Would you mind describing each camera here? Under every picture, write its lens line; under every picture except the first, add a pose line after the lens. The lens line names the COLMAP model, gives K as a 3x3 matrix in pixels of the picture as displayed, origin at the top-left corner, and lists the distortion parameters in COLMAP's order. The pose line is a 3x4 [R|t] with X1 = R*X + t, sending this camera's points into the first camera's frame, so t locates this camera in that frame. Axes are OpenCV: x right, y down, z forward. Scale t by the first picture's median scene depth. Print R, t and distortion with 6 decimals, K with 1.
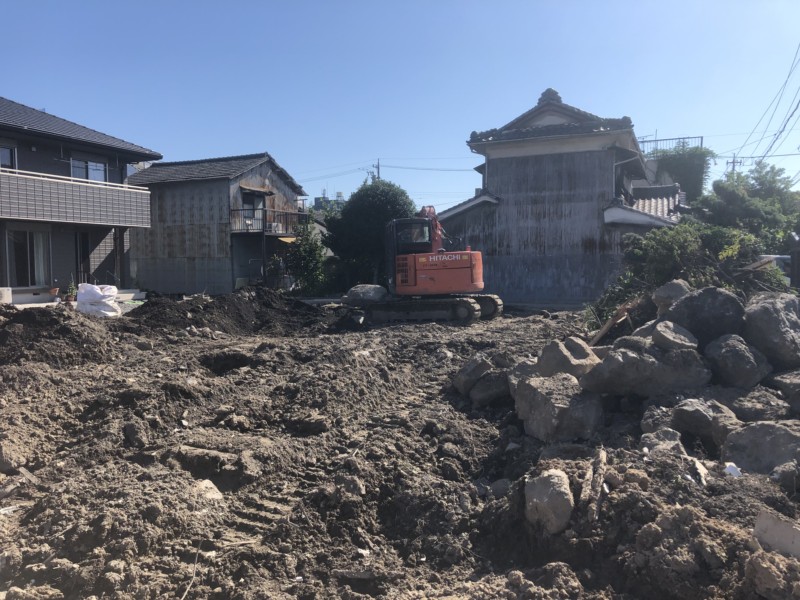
lens RADIAL K [[655.4, 0, 400.3], [0, 655.4, 297.5], [0, 0, 1]] dist [0.004556, 0.026045]
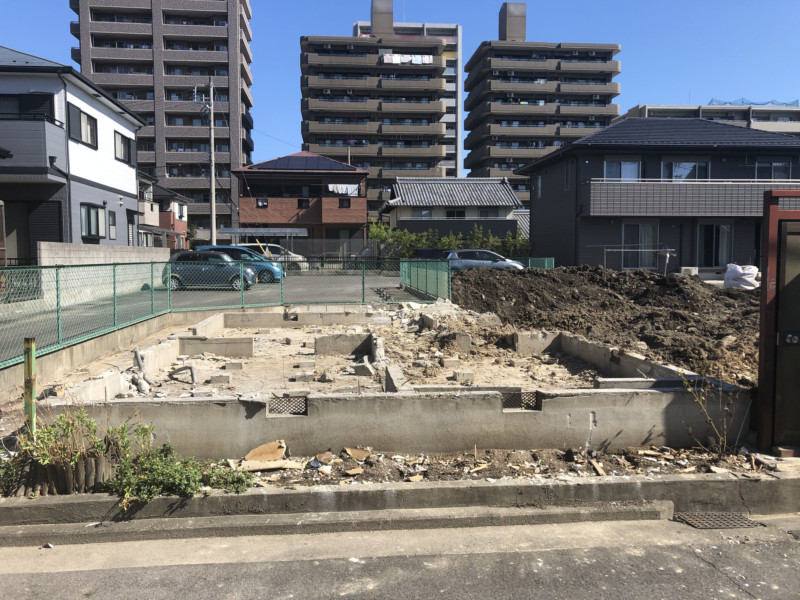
lens RADIAL K [[655.4, 0, 400.3], [0, 655.4, 297.5], [0, 0, 1]] dist [0.004556, 0.026045]
pose [[0.494687, 0.057898, -0.867140, 0.232674], [-0.042270, 0.998200, 0.042535, 0.012213], [0.868043, 0.015613, 0.496244, -0.159471]]
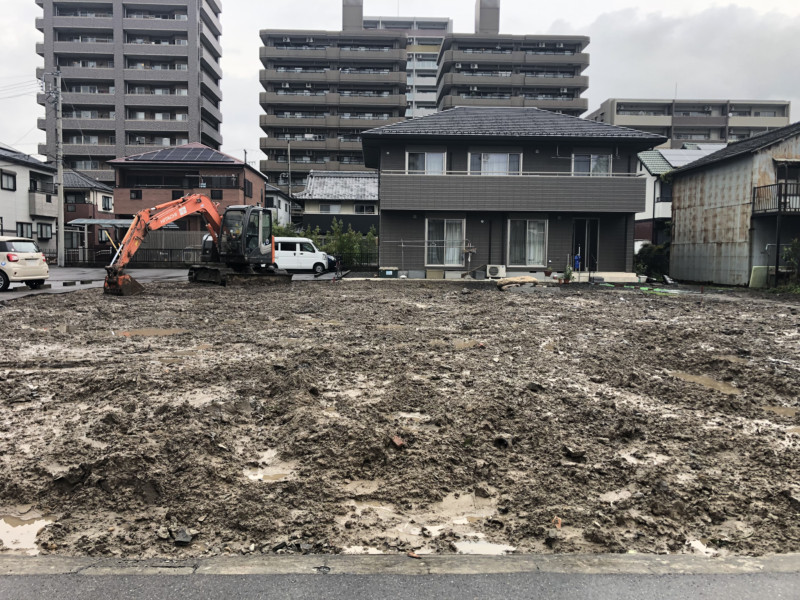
lens RADIAL K [[655.4, 0, 400.3], [0, 655.4, 297.5], [0, 0, 1]] dist [0.004556, 0.026045]
pose [[0.438309, 0.072596, -0.895888, 0.406056], [-0.057696, 0.996950, 0.052557, -0.009170], [0.896971, 0.028653, 0.441160, 0.245593]]
